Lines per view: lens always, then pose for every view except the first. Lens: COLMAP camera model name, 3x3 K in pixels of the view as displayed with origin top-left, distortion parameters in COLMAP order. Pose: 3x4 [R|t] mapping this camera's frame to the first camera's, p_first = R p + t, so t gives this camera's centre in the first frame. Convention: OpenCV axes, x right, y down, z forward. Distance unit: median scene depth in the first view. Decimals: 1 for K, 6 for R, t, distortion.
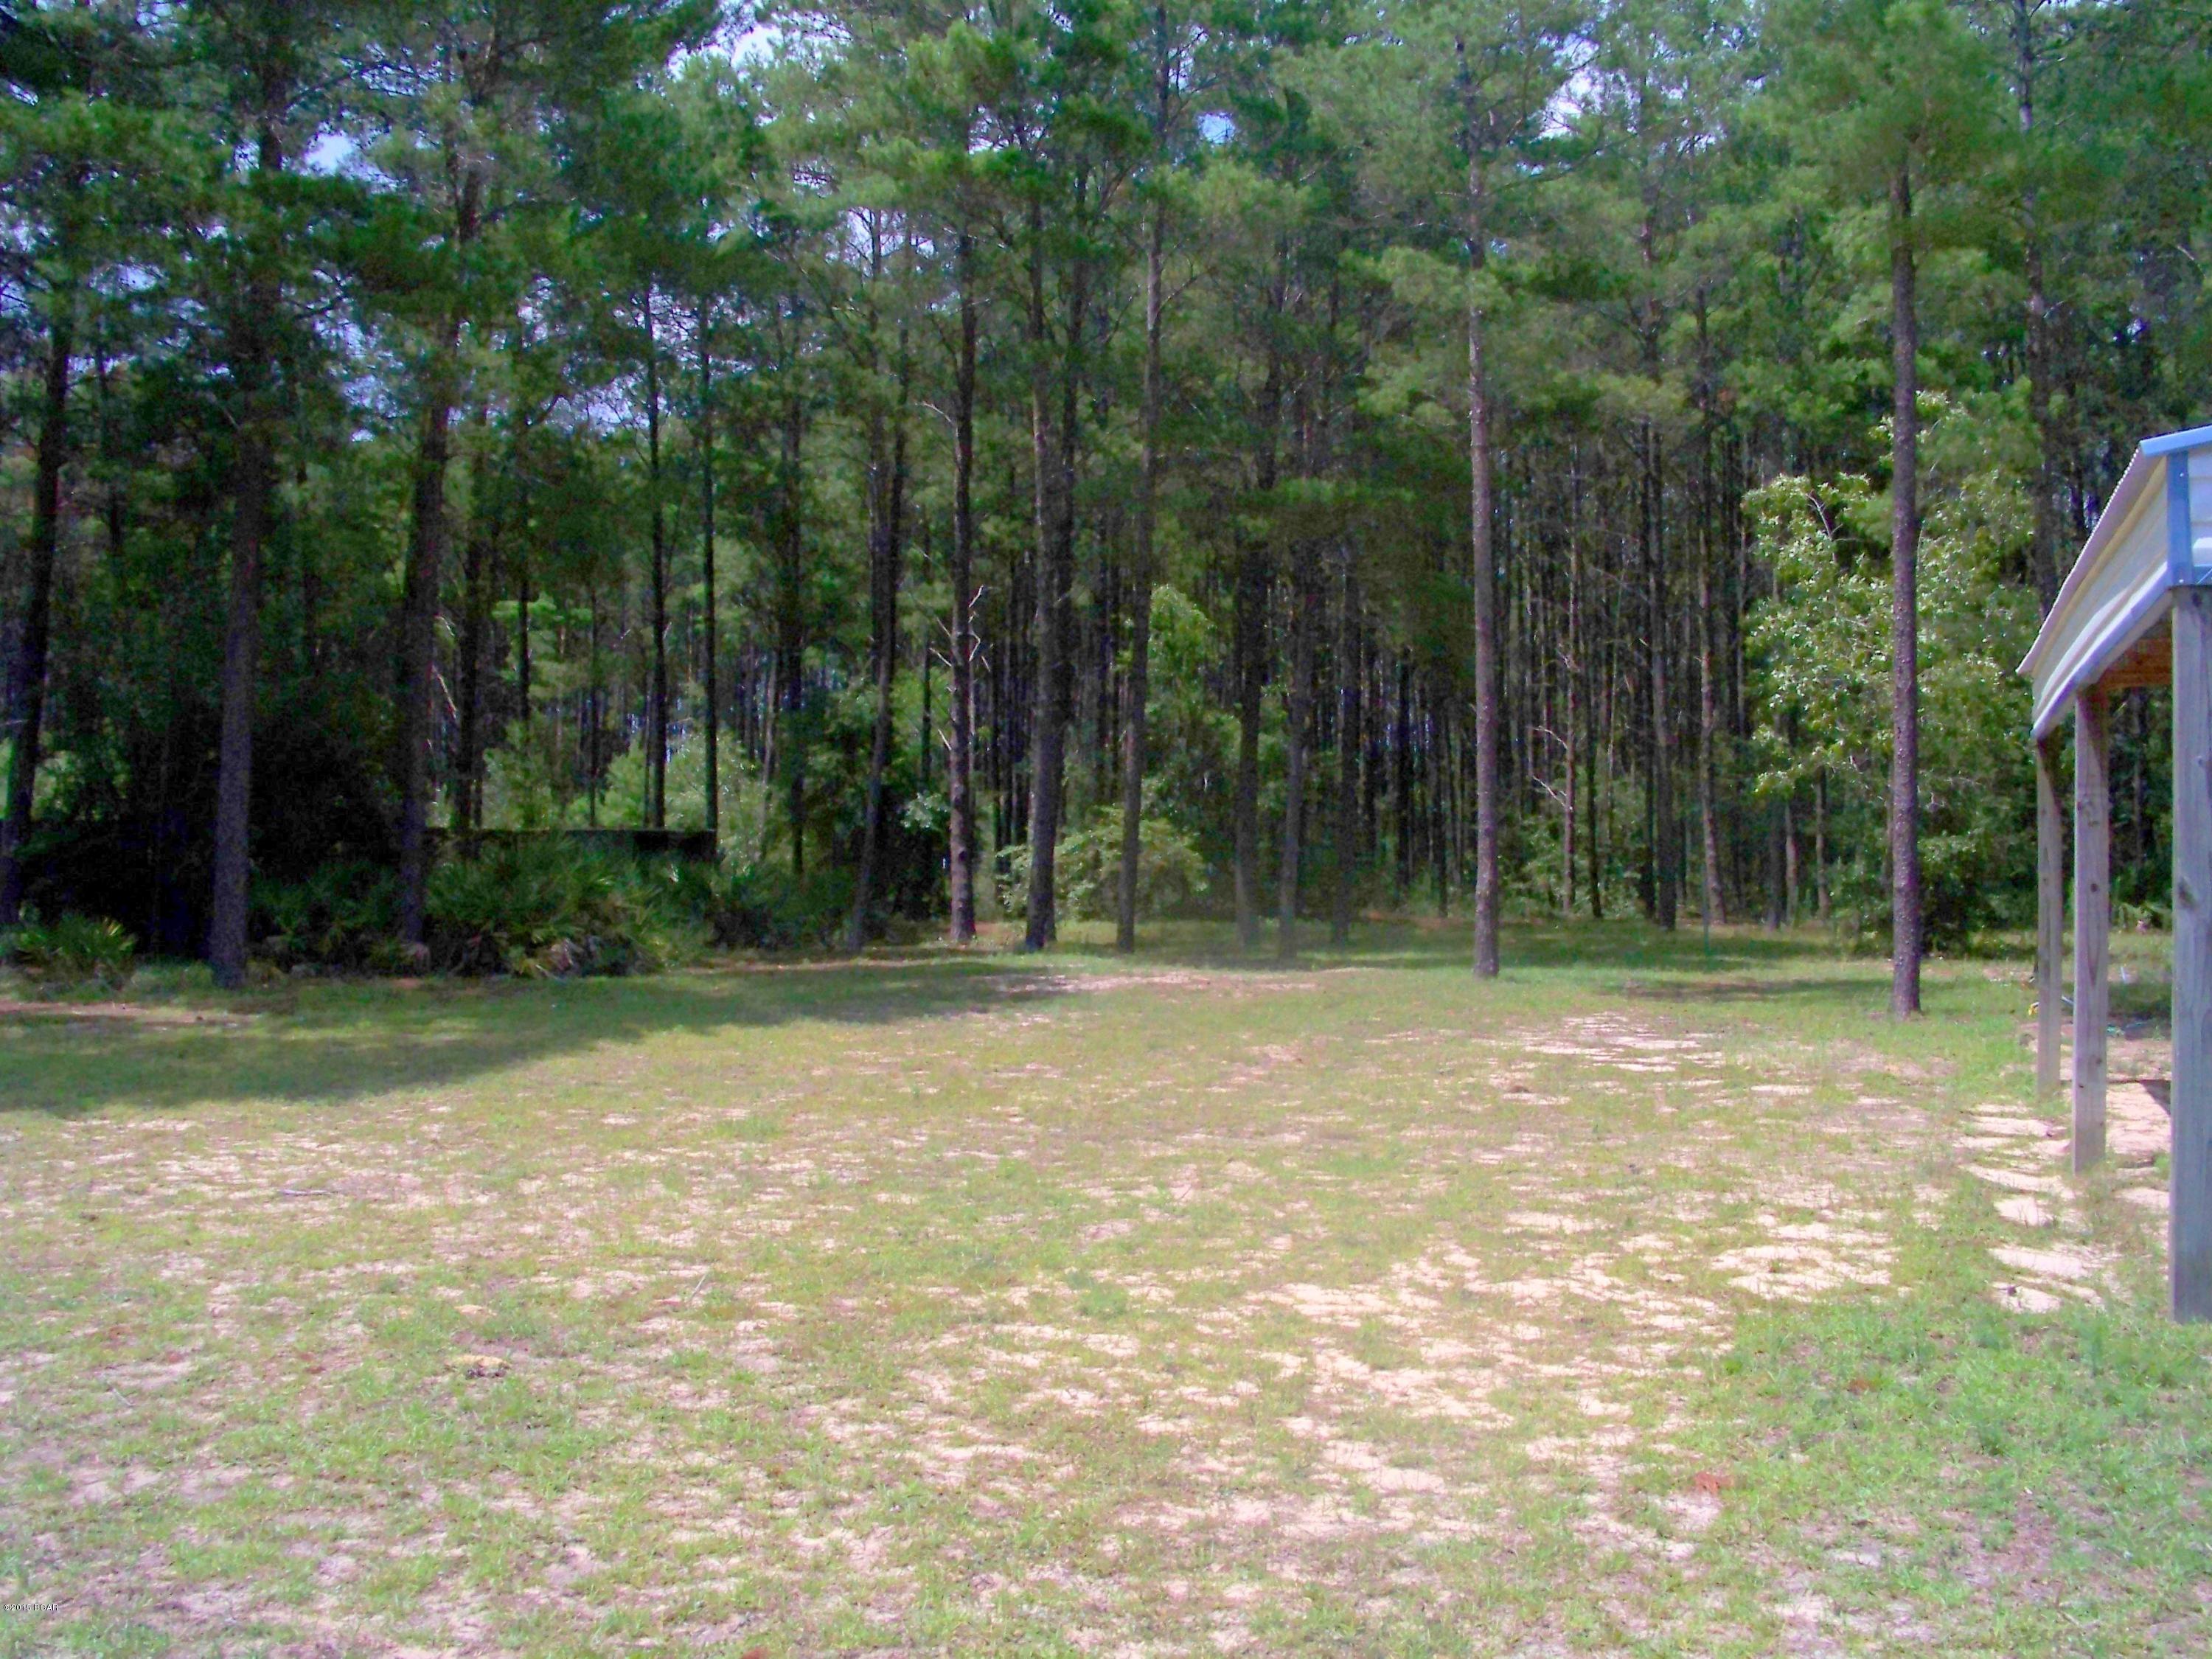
lens RADIAL K [[2132.9, 0, 1106.0], [0, 2132.9, 829.5], [0, 0, 1]] dist [-0.017495, -0.004765]
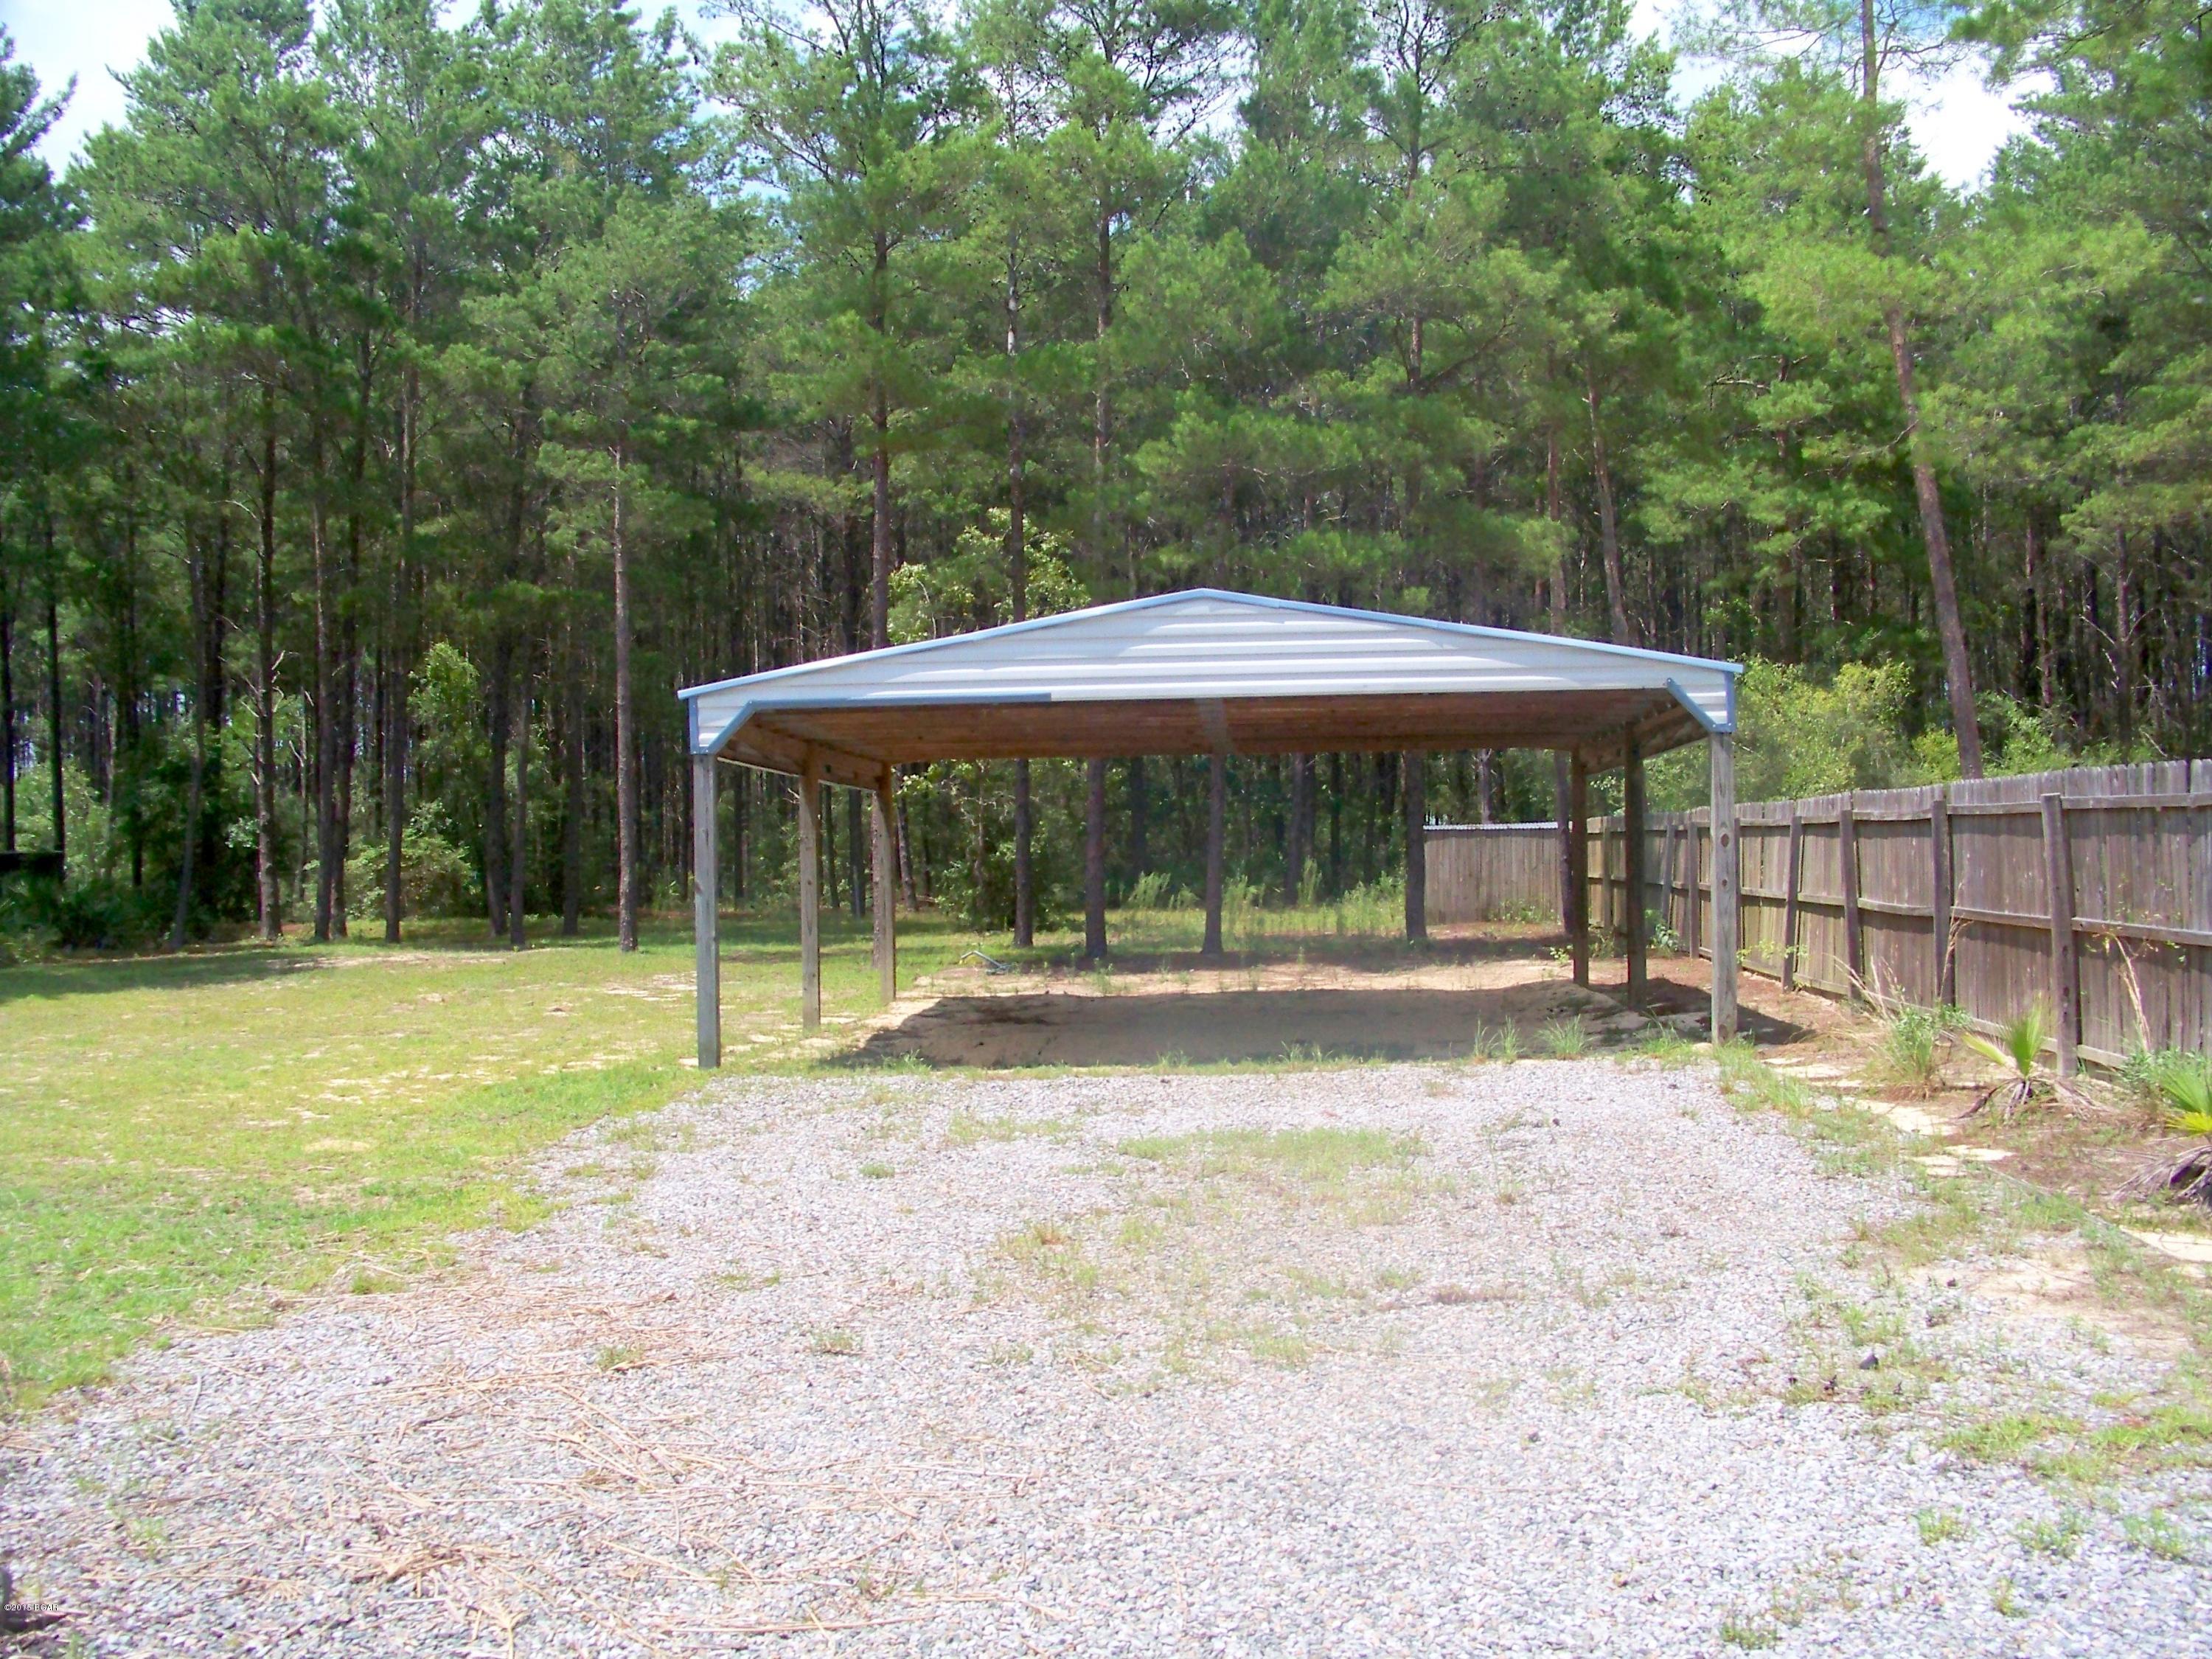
lens RADIAL K [[2377.4, 0, 1139.2], [0, 2377.4, 887.8], [0, 0, 1]] dist [-0.279395, 0.524590]
pose [[0.967963, -0.022022, 0.250124, 0.080012], [0.014533, 0.999390, 0.031751, -0.011698], [-0.250670, -0.027098, 0.967693, -0.395925]]
